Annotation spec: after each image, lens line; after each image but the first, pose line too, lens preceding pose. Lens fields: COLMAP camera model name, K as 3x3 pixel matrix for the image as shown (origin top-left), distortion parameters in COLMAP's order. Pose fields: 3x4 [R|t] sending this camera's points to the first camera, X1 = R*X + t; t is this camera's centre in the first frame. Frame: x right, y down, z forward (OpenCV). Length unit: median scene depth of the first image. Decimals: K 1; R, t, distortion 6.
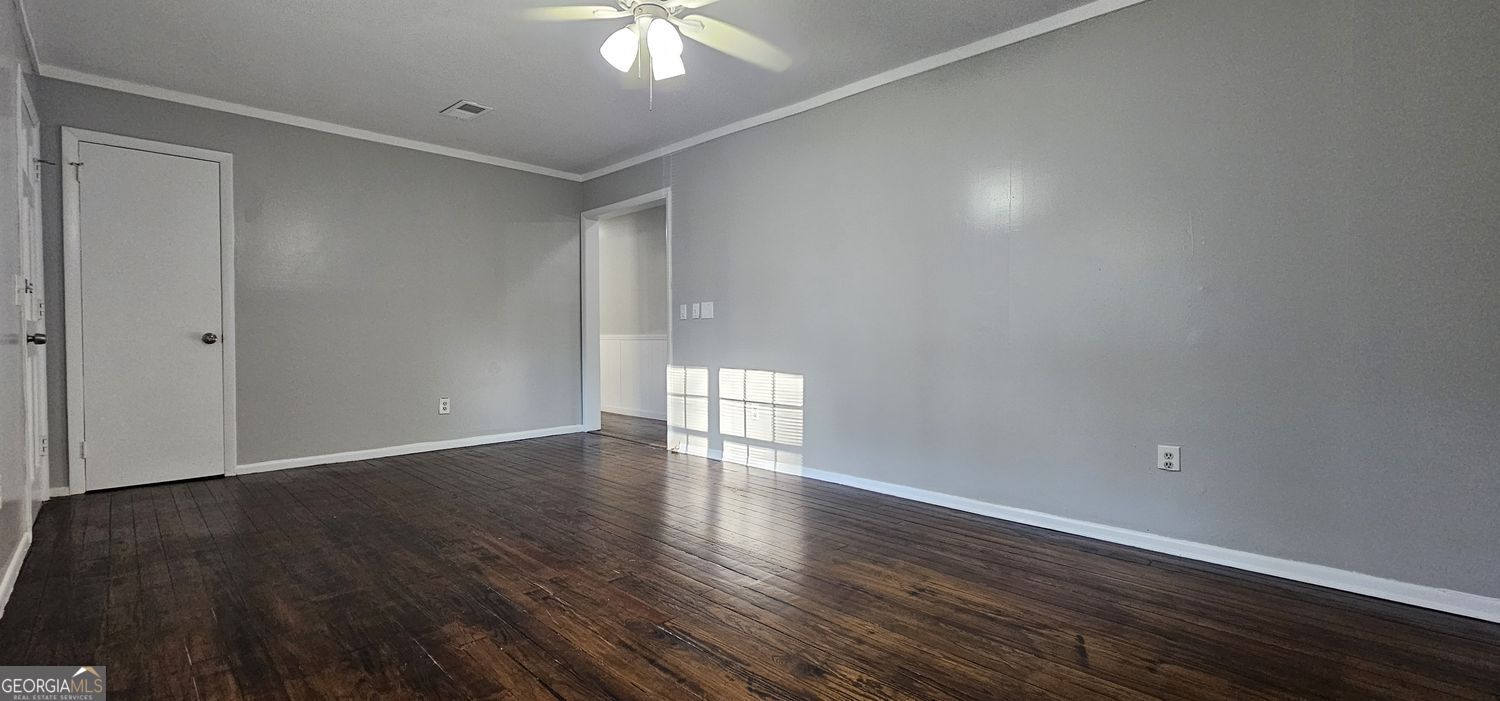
lens RADIAL K [[610.9, 0, 754.0], [0, 610.9, 347.6], [0, 0, 1]] dist [-0.002809, 0.000085]
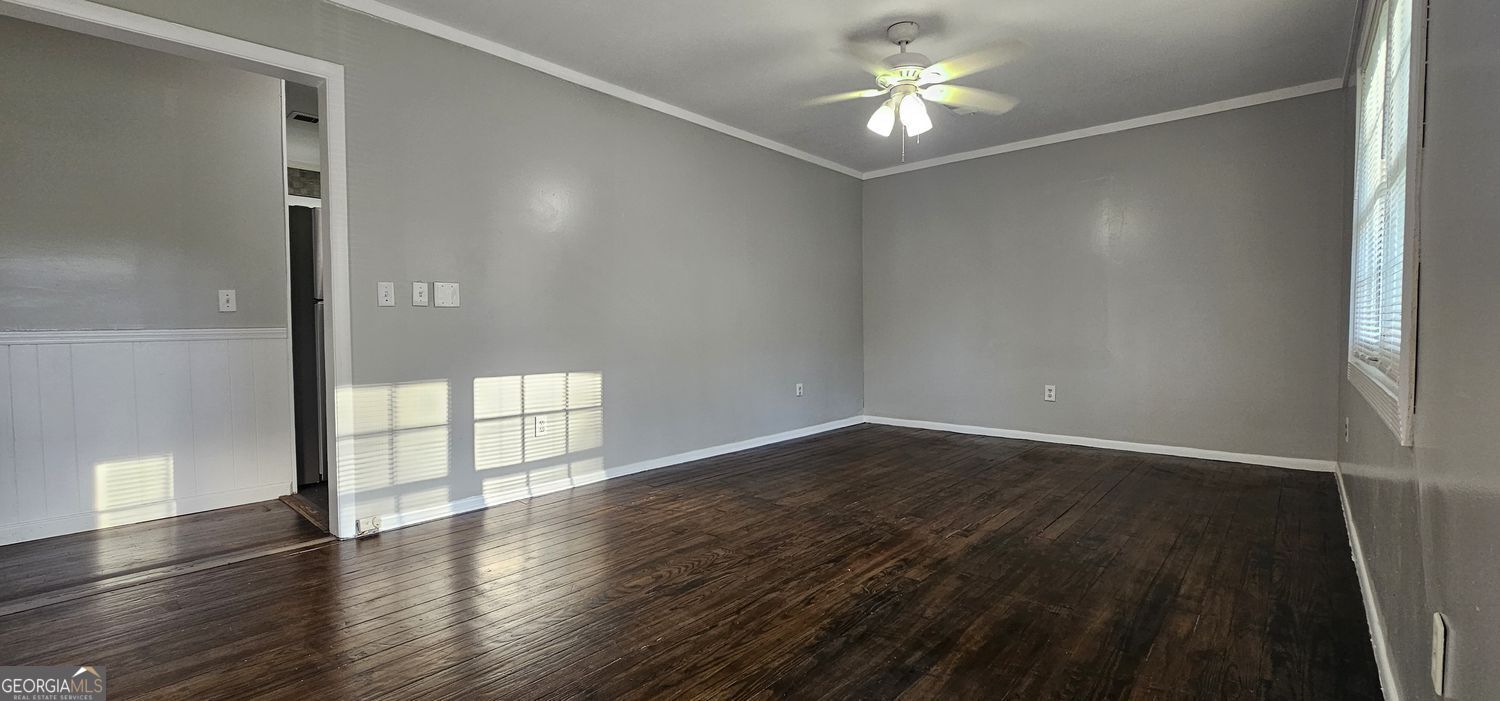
lens RADIAL K [[610.9, 0, 754.0], [0, 610.9, 347.6], [0, 0, 1]] dist [-0.002809, 0.000085]
pose [[-0.029144, -0.036678, 0.998902, -0.815598], [0.022087, 0.999059, 0.037329, -0.022160], [-0.999331, 0.023150, -0.028307, 0.745906]]
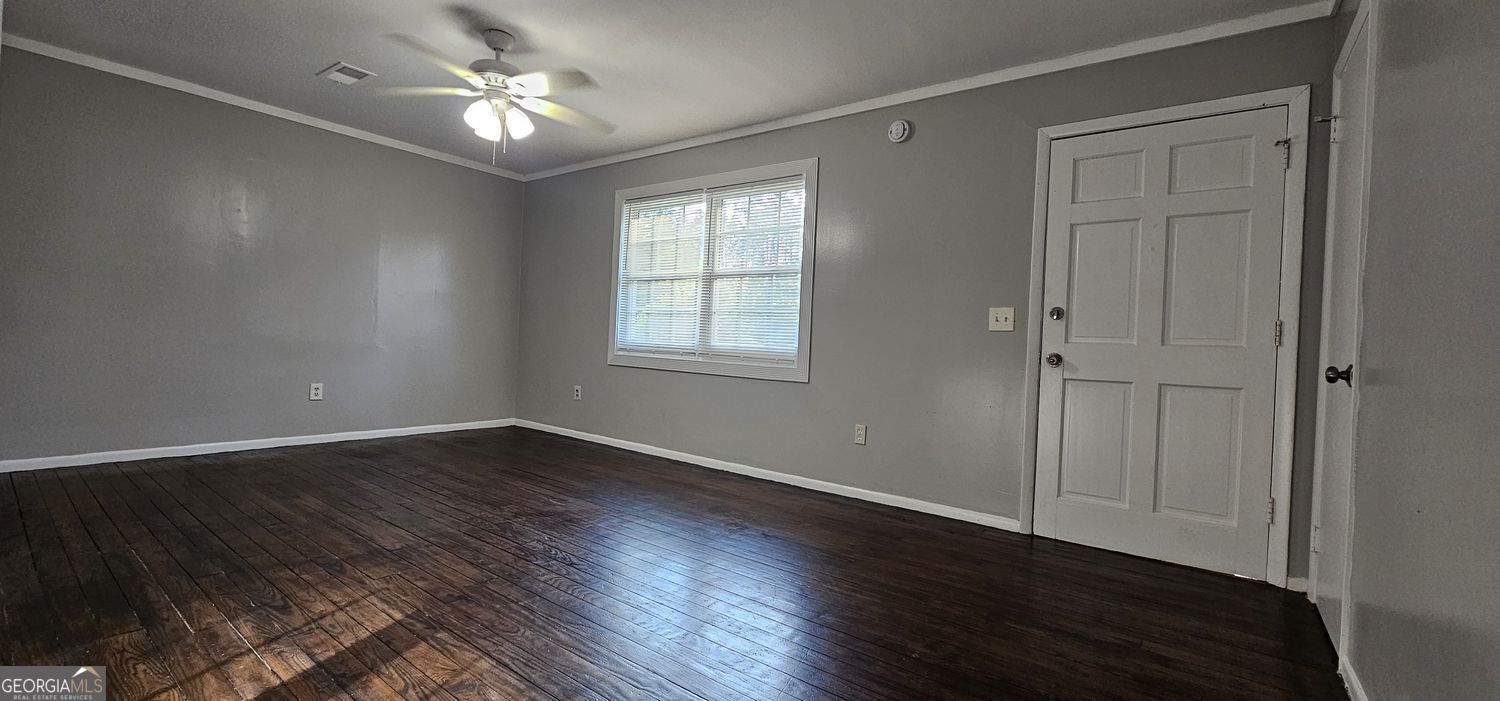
lens RADIAL K [[610.9, 0, 754.0], [0, 610.9, 347.6], [0, 0, 1]] dist [-0.002809, 0.000085]
pose [[-0.991945, -0.046191, -0.117943, -0.322563], [-0.049191, 0.998532, 0.022653, -0.022189], [0.116724, 0.028273, -0.992762, 1.324854]]
